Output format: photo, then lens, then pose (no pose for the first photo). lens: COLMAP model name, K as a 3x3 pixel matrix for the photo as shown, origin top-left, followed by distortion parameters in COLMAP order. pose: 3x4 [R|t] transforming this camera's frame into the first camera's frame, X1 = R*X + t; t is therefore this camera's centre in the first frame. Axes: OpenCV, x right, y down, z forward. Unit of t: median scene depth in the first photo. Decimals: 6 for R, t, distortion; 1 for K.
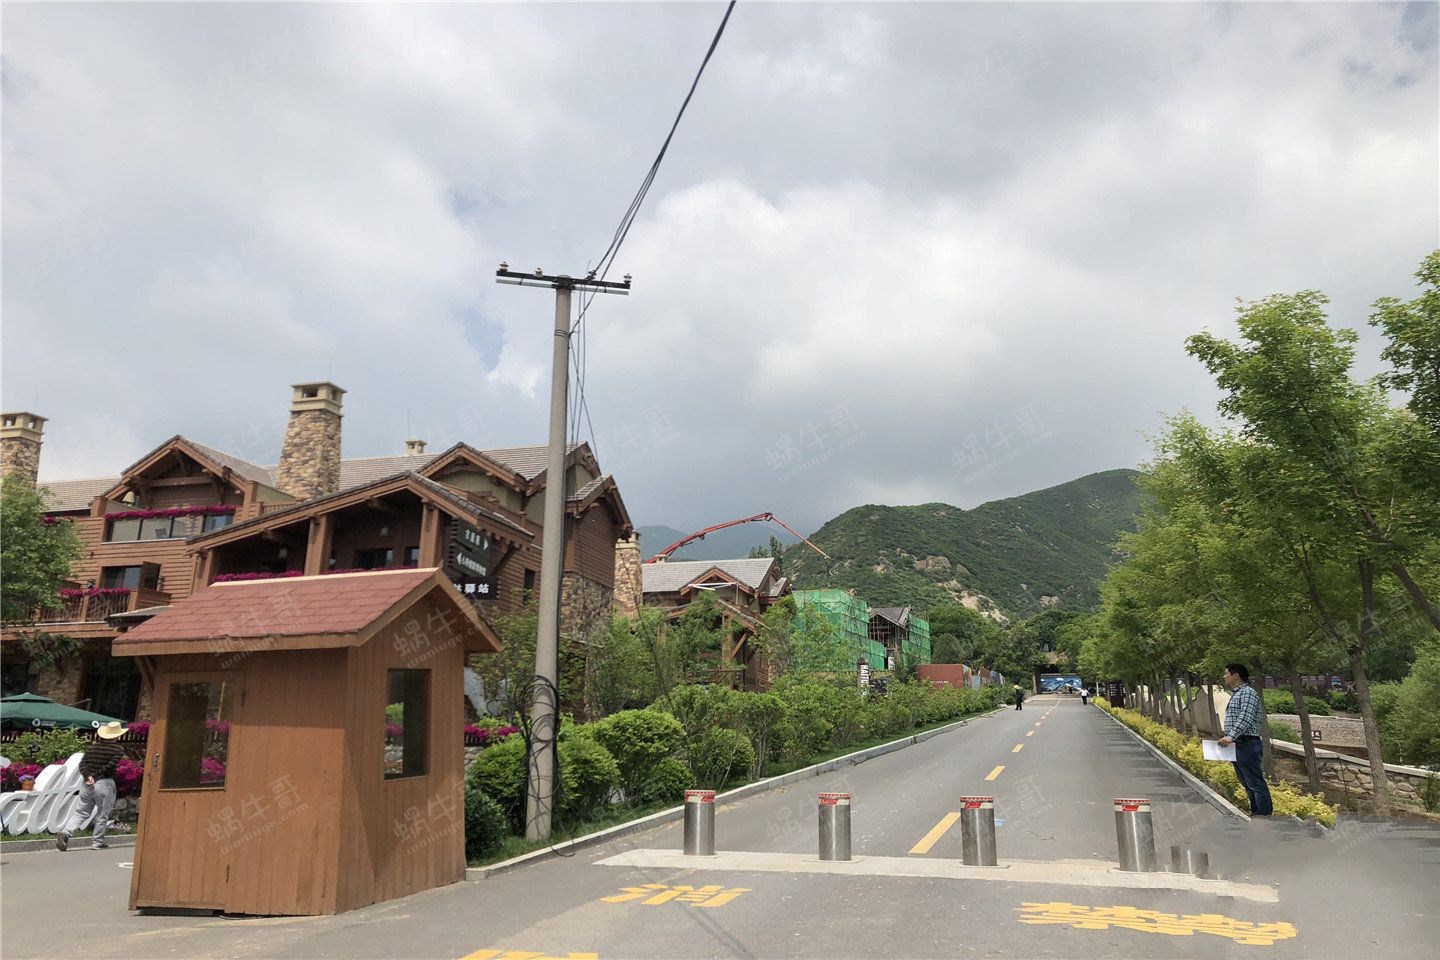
lens RADIAL K [[1170.5, 0, 720.8], [0, 1170.5, 434.6], [0, 0, 1]] dist [0.152011, -0.287074]
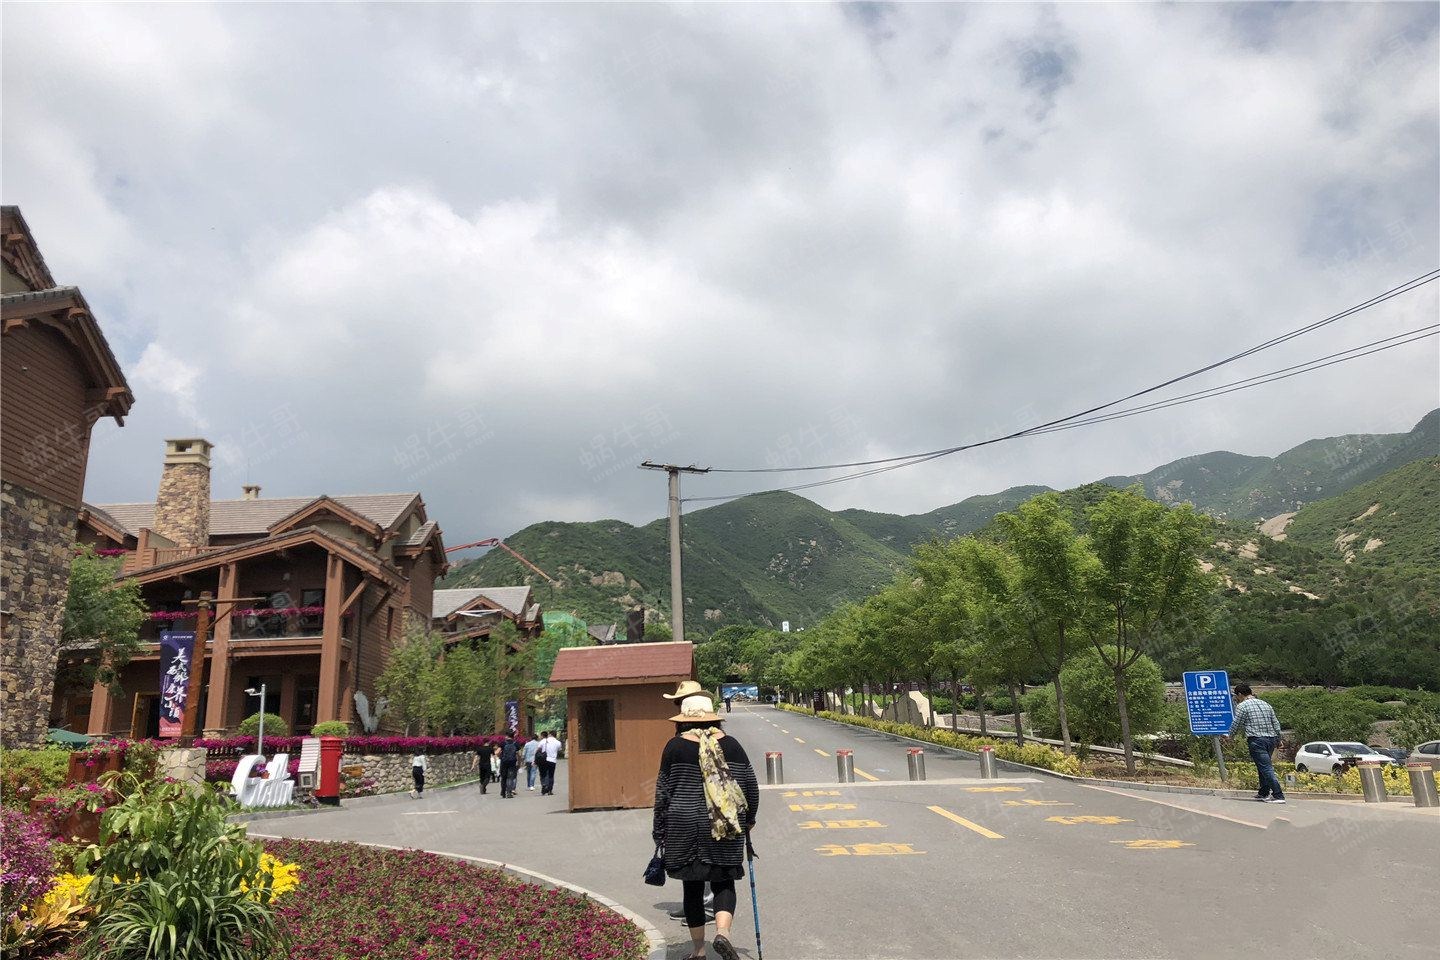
lens RADIAL K [[1180.4, 0, 717.0], [0, 1180.4, 414.3], [0, 0, 1]] dist [0.008951, 0.076832]
pose [[0.961226, 0.041532, 0.272616, -0.169446], [-0.034026, 0.998902, -0.032205, -0.047805], [-0.273654, 0.021680, 0.961584, -0.218267]]
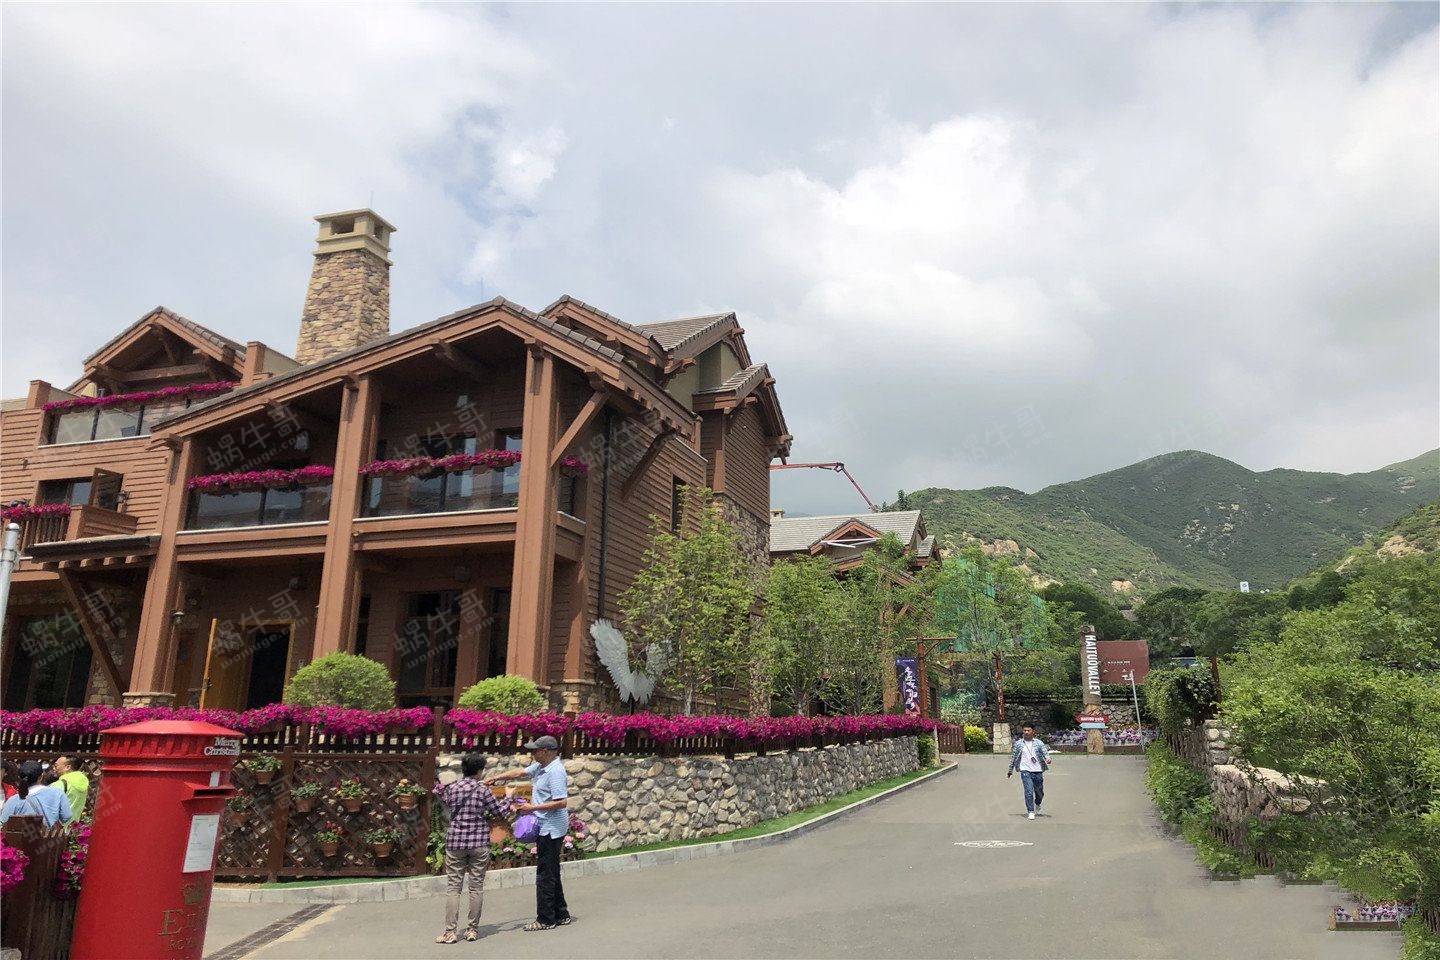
lens RADIAL K [[1170.5, 0, 720.8], [0, 1170.5, 434.6], [0, 0, 1]] dist [0.152011, -0.287074]
pose [[0.999199, -0.014707, -0.037216, -0.108072], [0.014953, 0.999868, 0.006341, 0.082161], [0.037118, -0.006892, 0.999287, 0.332825]]
